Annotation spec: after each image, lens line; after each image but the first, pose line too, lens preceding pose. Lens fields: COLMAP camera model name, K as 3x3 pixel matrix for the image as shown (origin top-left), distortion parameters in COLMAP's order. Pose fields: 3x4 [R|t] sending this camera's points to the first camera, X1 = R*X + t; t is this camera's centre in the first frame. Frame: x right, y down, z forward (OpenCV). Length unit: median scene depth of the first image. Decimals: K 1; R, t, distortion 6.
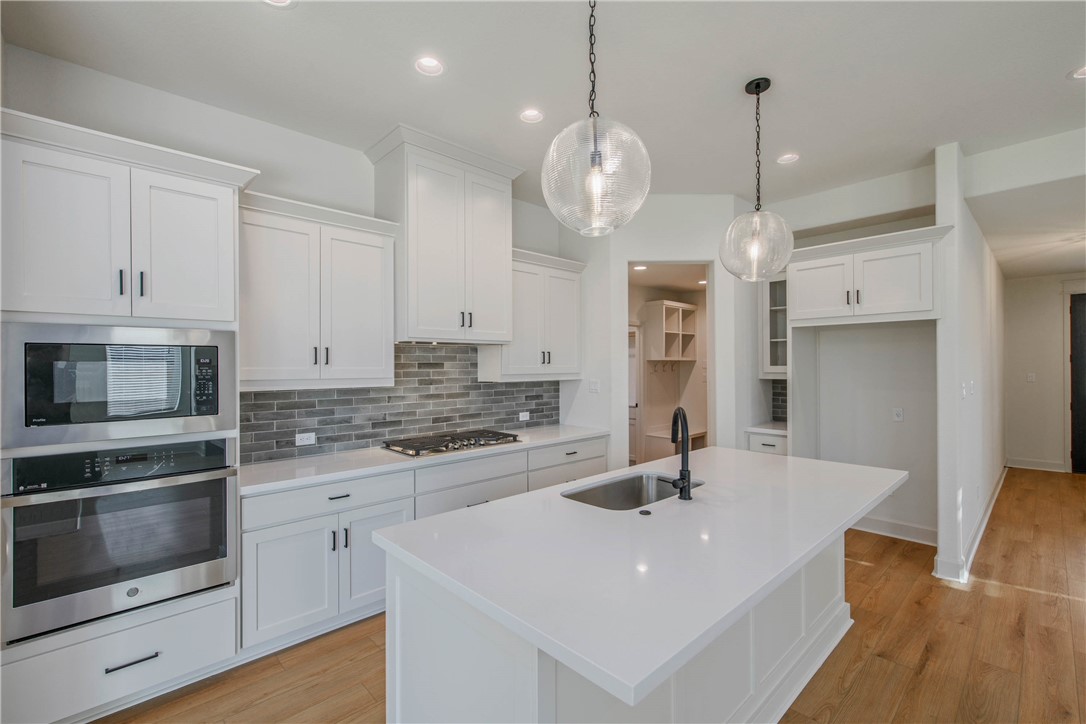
lens RADIAL K [[472.2, 0, 543.3], [0, 472.2, 368.4], [0, 0, 1]] dist [0.002721, -0.000013]
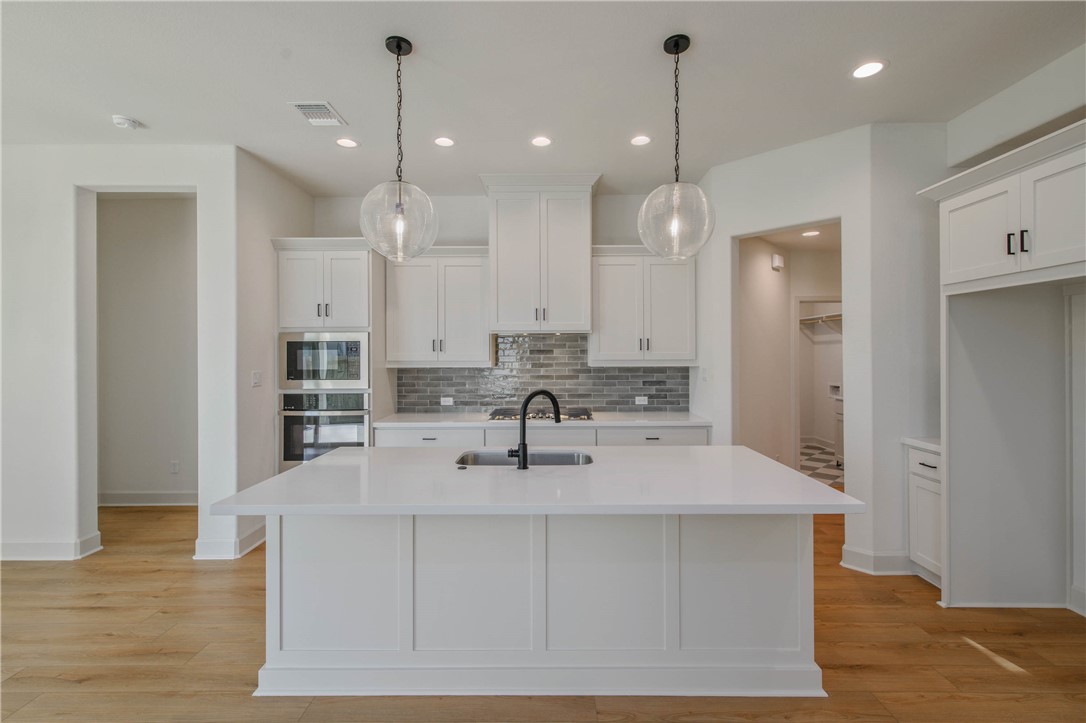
lens RADIAL K [[472.2, 0, 544.9], [0, 472.2, 355.2], [0, 0, 1]] dist [0.002721, -0.000013]
pose [[0.724688, 0.004591, -0.689062, 0.604660], [-0.004290, 0.999988, 0.002151, -0.000318], [0.689064, 0.001398, 0.724699, 0.110068]]
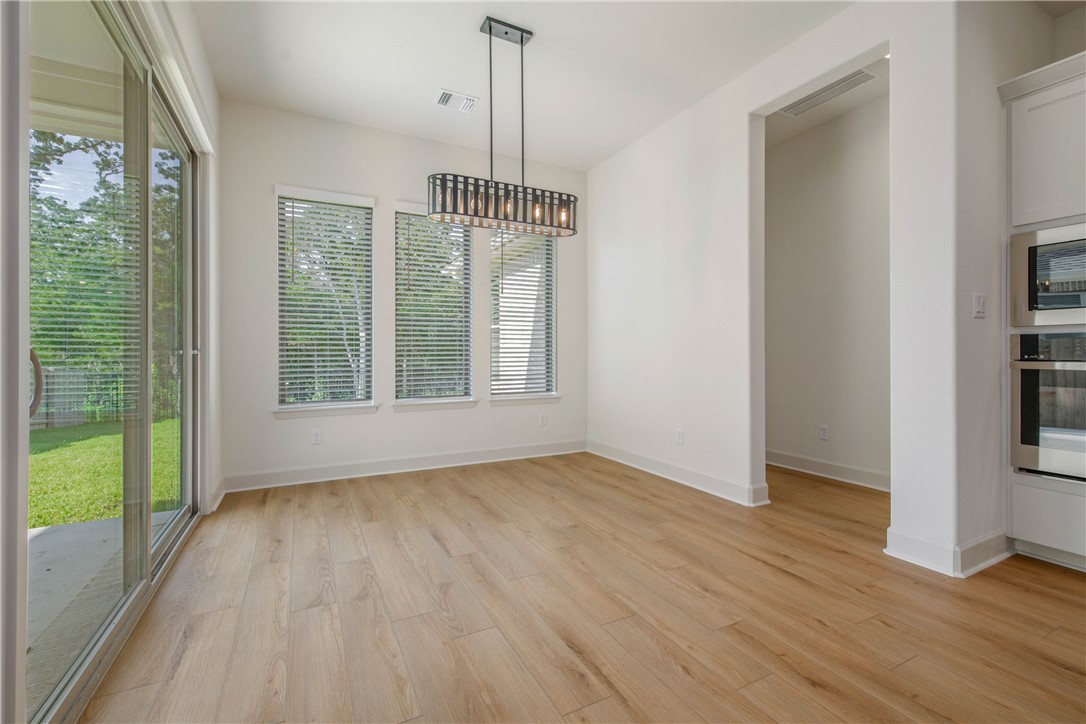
lens RADIAL K [[472.2, 0, 545.4], [0, 472.2, 351.4], [0, 0, 1]] dist [0.002721, -0.000013]
pose [[-0.282491, 0.003207, -0.959265, 0.265255], [0.000900, 0.999995, 0.003079, 0.109579], [0.959270, 0.000007, -0.282492, 0.035498]]
